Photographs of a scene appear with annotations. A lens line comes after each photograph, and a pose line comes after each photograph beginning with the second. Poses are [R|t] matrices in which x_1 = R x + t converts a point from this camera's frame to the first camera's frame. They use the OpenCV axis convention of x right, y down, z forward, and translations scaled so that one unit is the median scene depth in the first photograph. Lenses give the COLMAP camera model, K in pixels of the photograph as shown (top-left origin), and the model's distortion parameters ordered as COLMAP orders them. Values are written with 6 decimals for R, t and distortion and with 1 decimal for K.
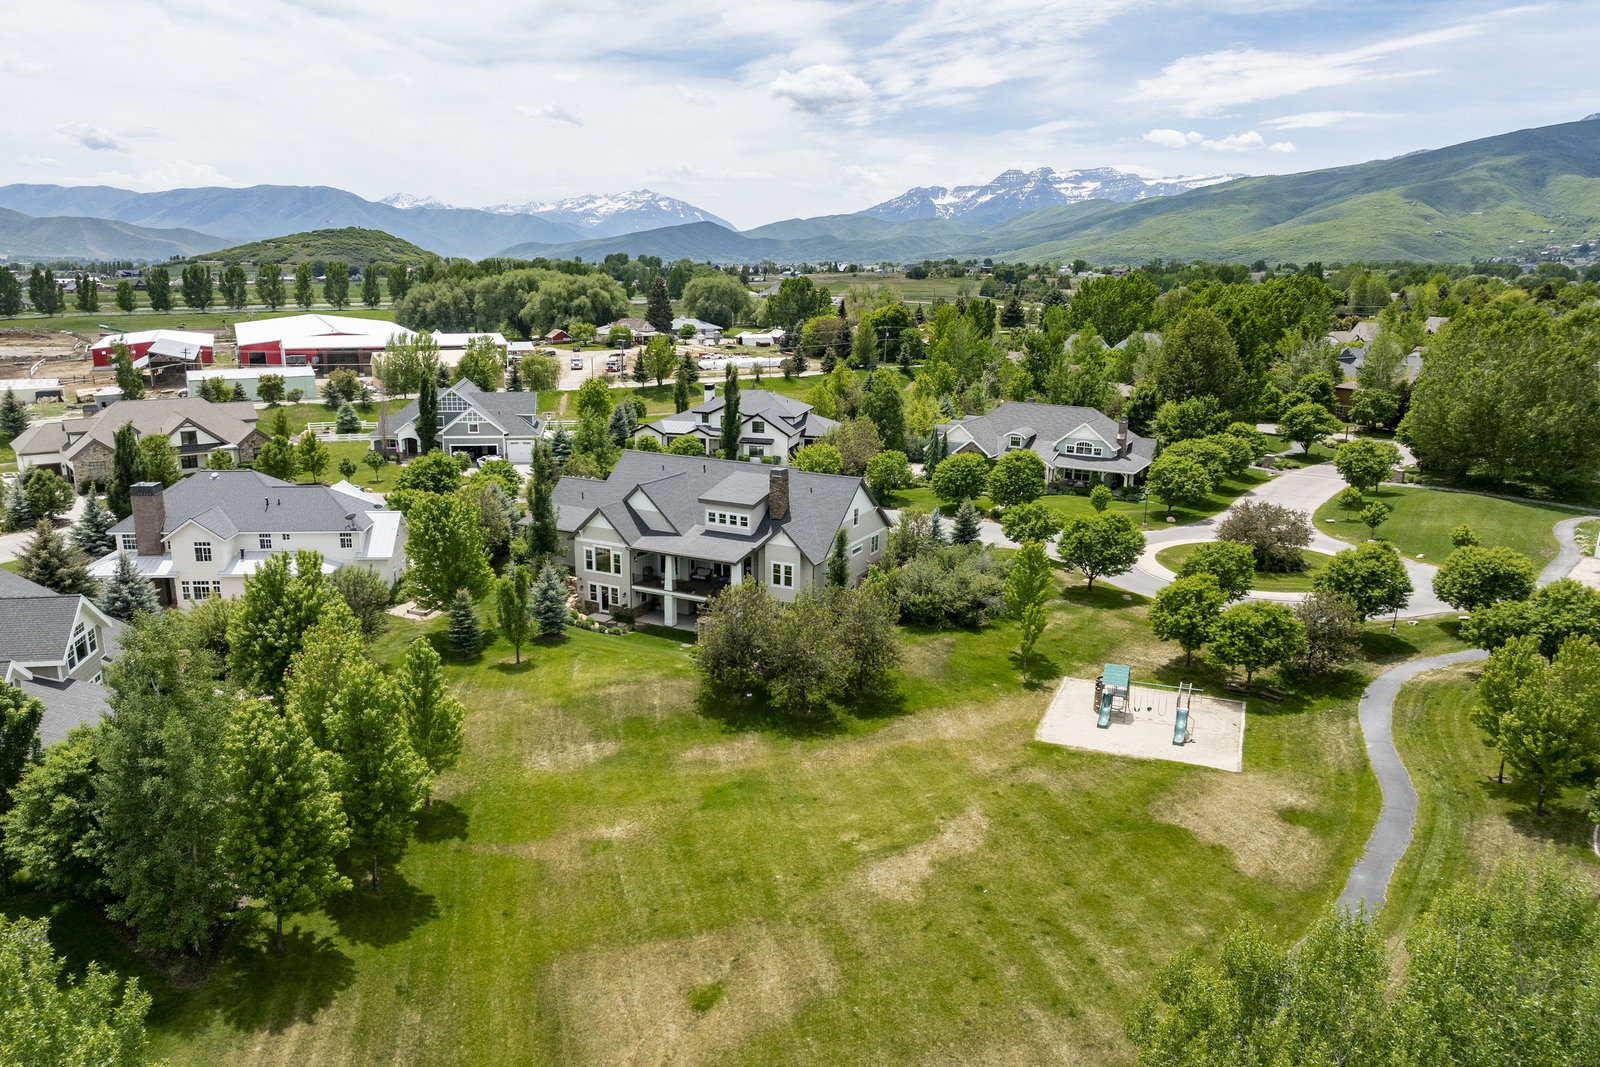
lens RADIAL K [[1131.5, 0, 817.1], [0, 1131.5, 493.7], [0, 0, 1]] dist [-0.033327, -0.005526]
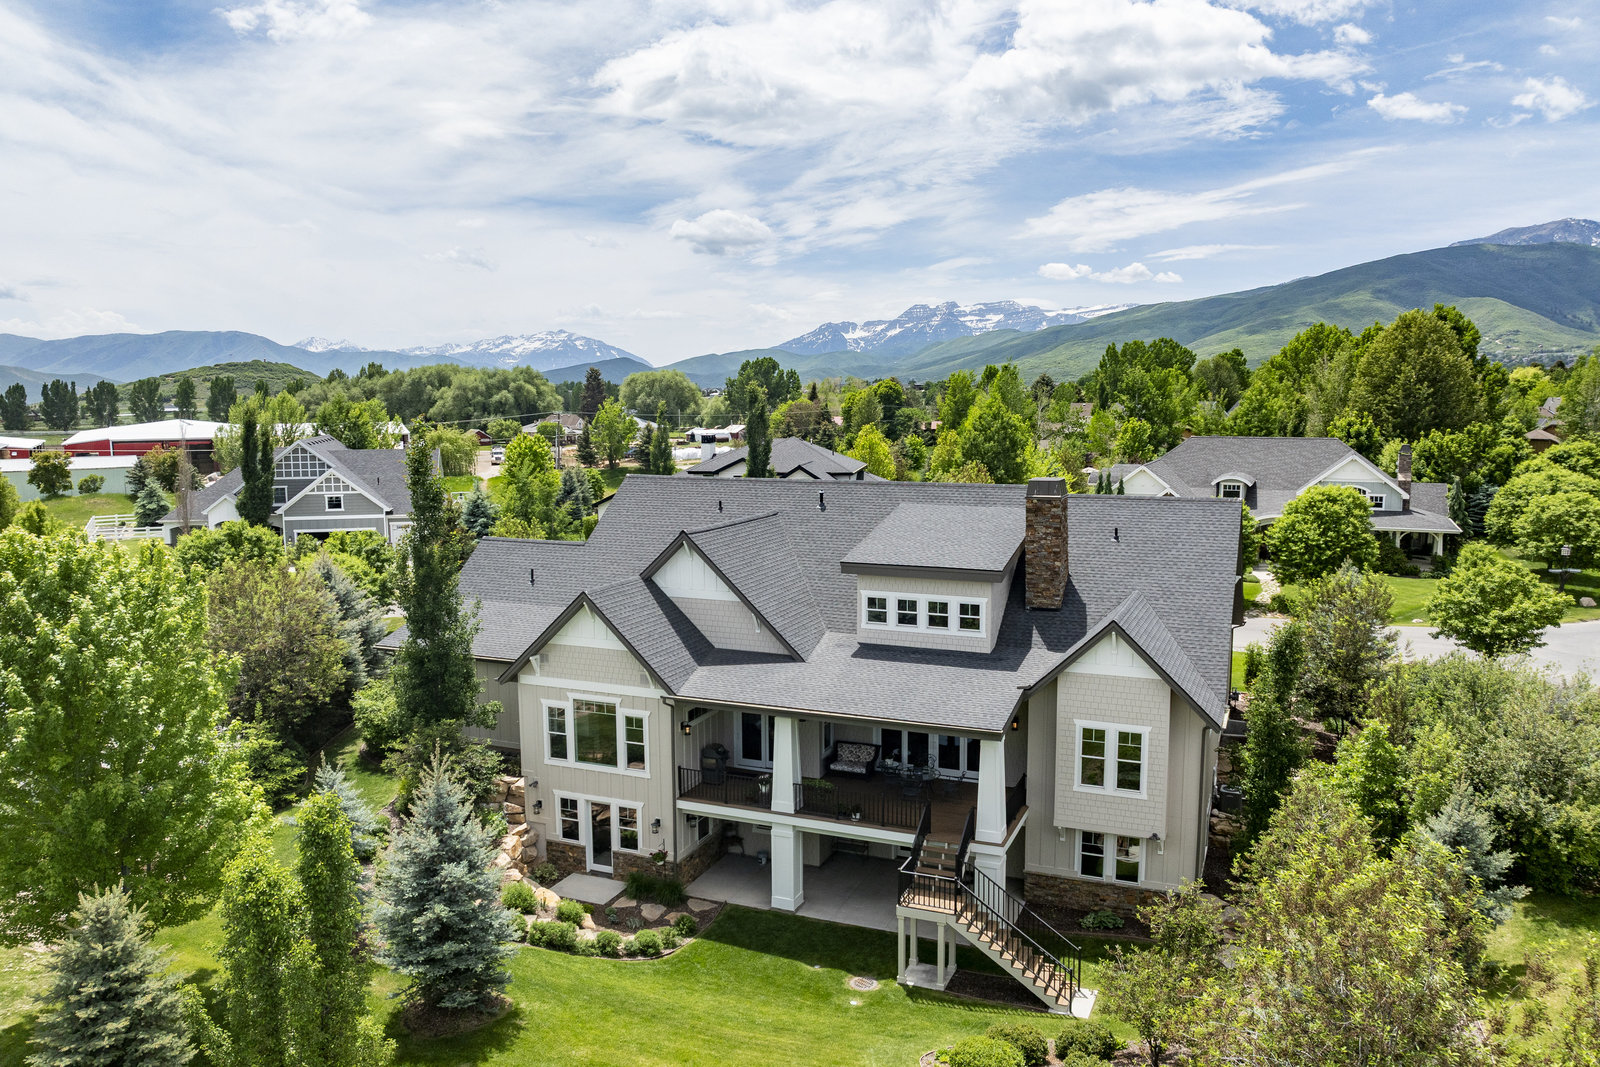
lens RADIAL K [[1137.2, 0, 819.6], [0, 1137.2, 499.0], [0, 0, 1]] dist [-0.035411, -0.001742]
pose [[0.997104, -0.027150, 0.071045, -0.146271], [0.034687, 0.993643, -0.107099, 0.025143], [-0.067685, 0.109253, 0.991707, 0.638972]]
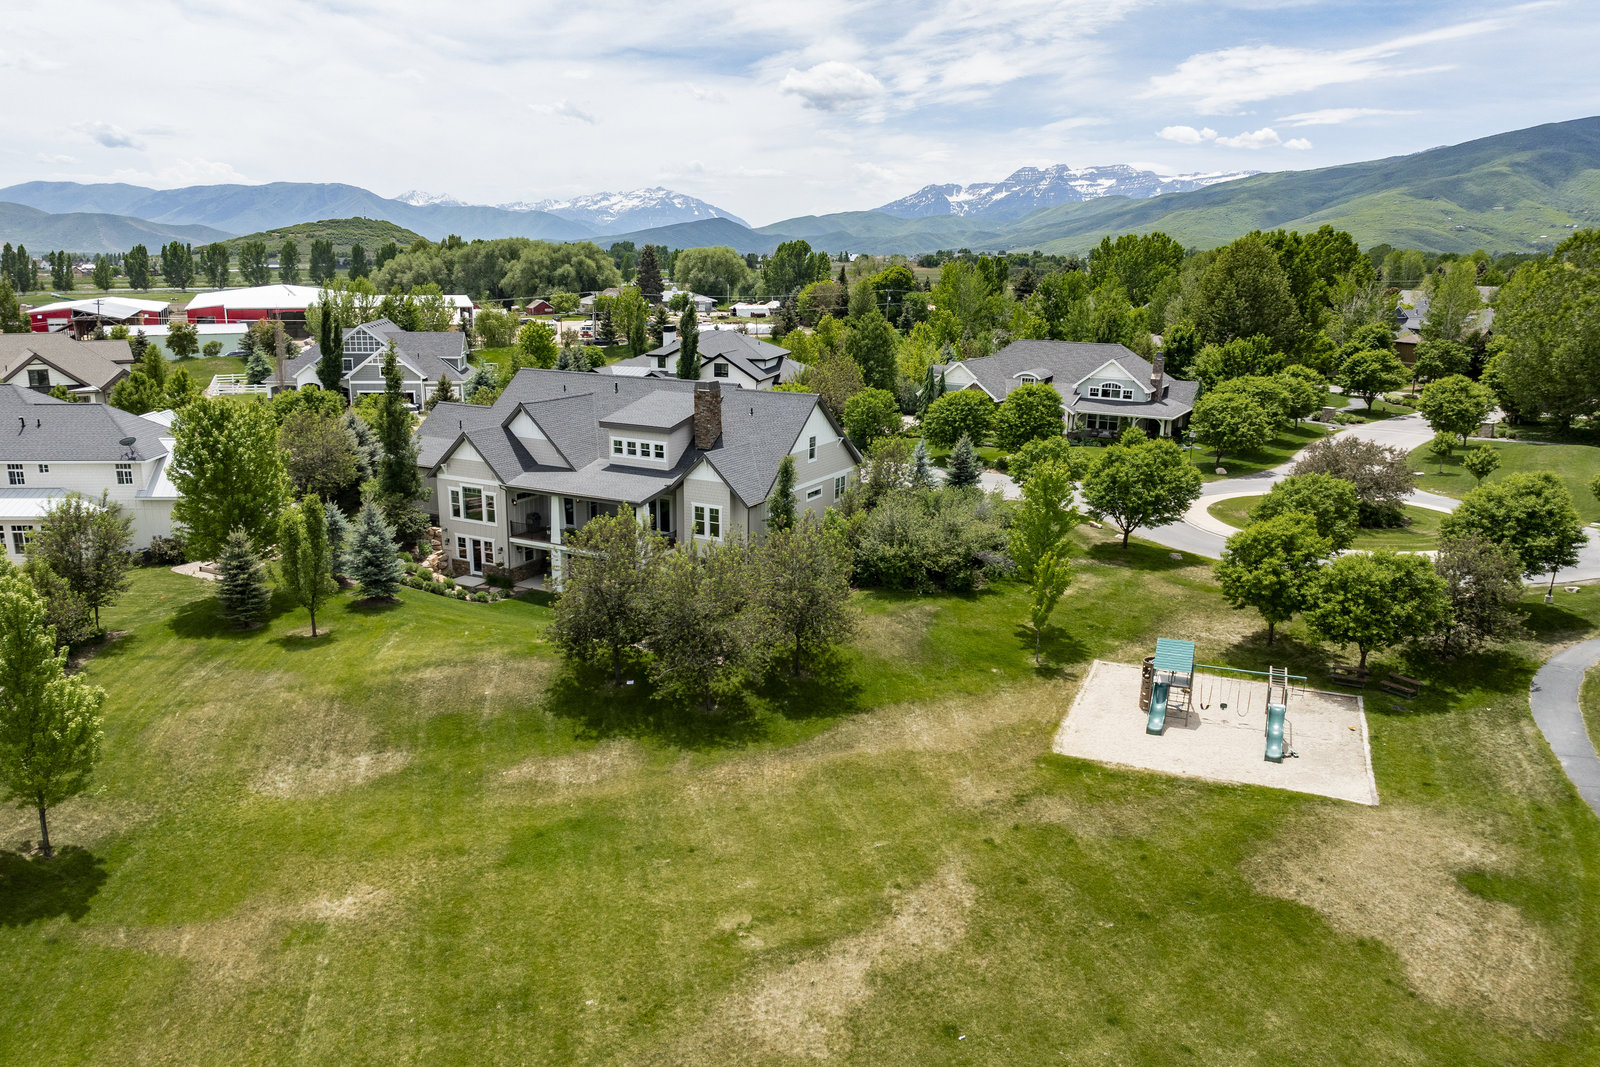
lens RADIAL K [[1137.2, 0, 819.6], [0, 1137.2, 499.0], [0, 0, 1]] dist [-0.035411, -0.001742]
pose [[0.999956, 0.003016, -0.008838, 0.048802], [-0.002951, 0.999968, 0.007388, 0.051558], [0.008860, -0.007361, 0.999934, 0.264024]]
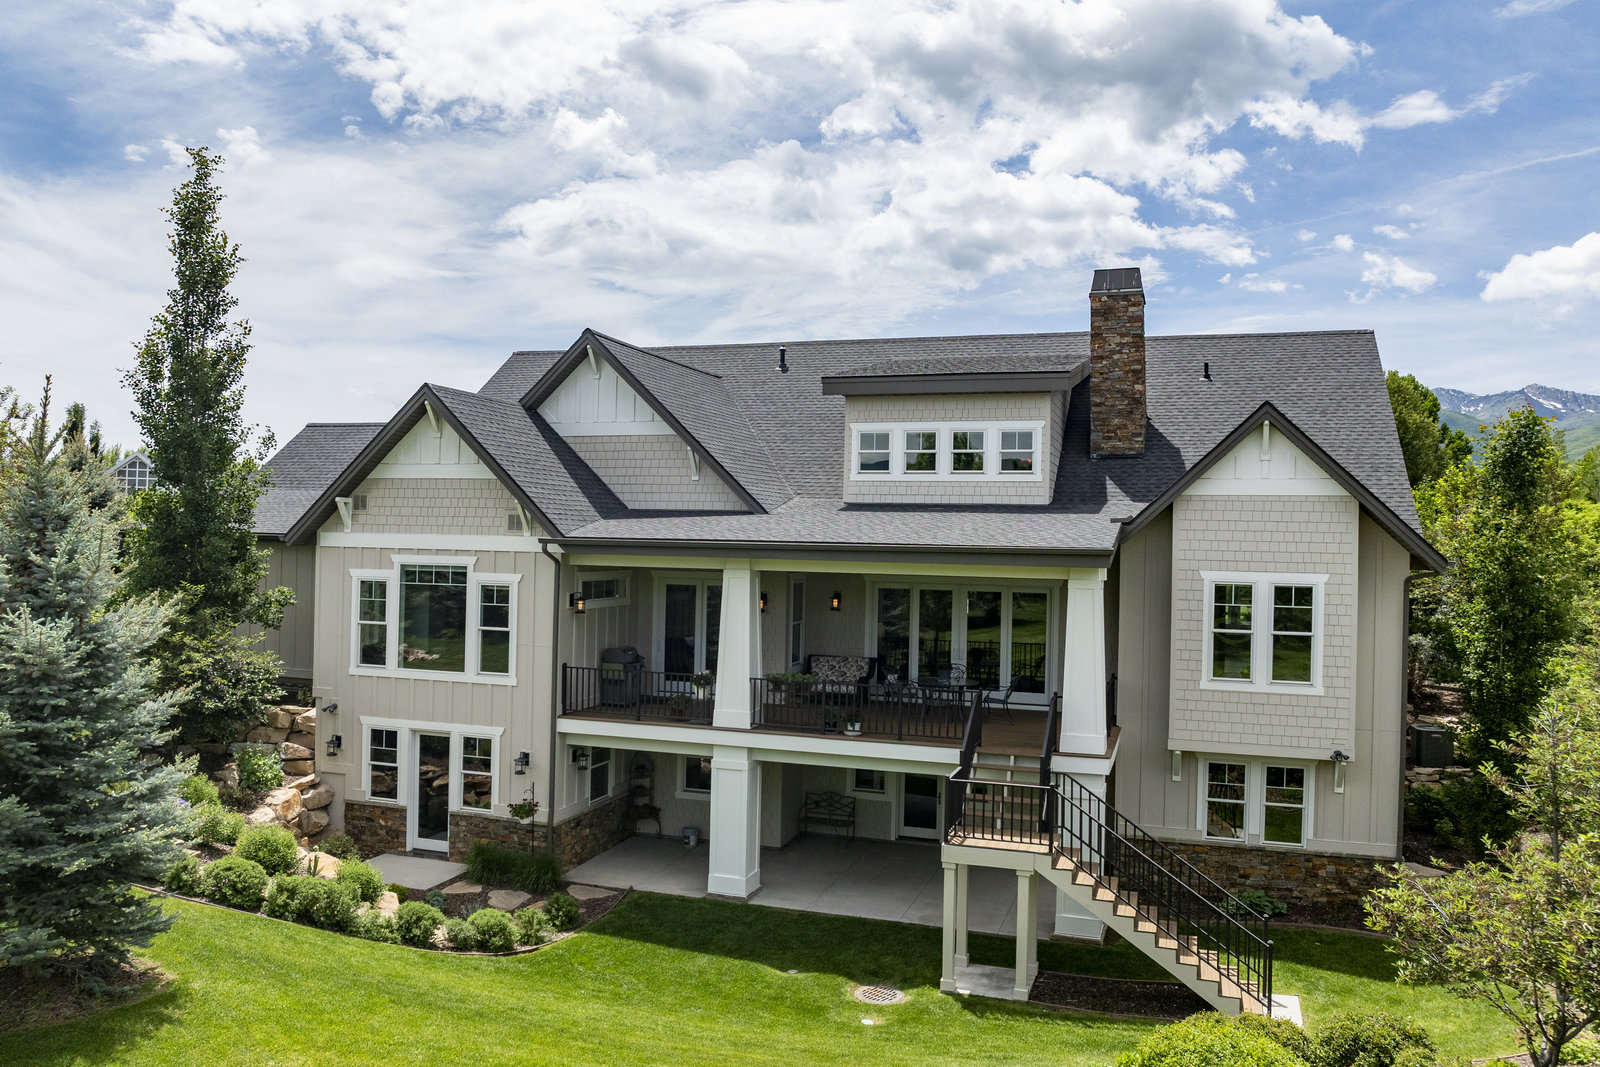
lens RADIAL K [[1131.5, 0, 817.1], [0, 1131.5, 493.7], [0, 0, 1]] dist [-0.033327, -0.005526]
pose [[0.988901, 0.009132, 0.148298, -0.151792], [0.026075, 0.971952, -0.233728, 0.095229], [-0.146273, 0.235001, 0.960926, 0.789726]]
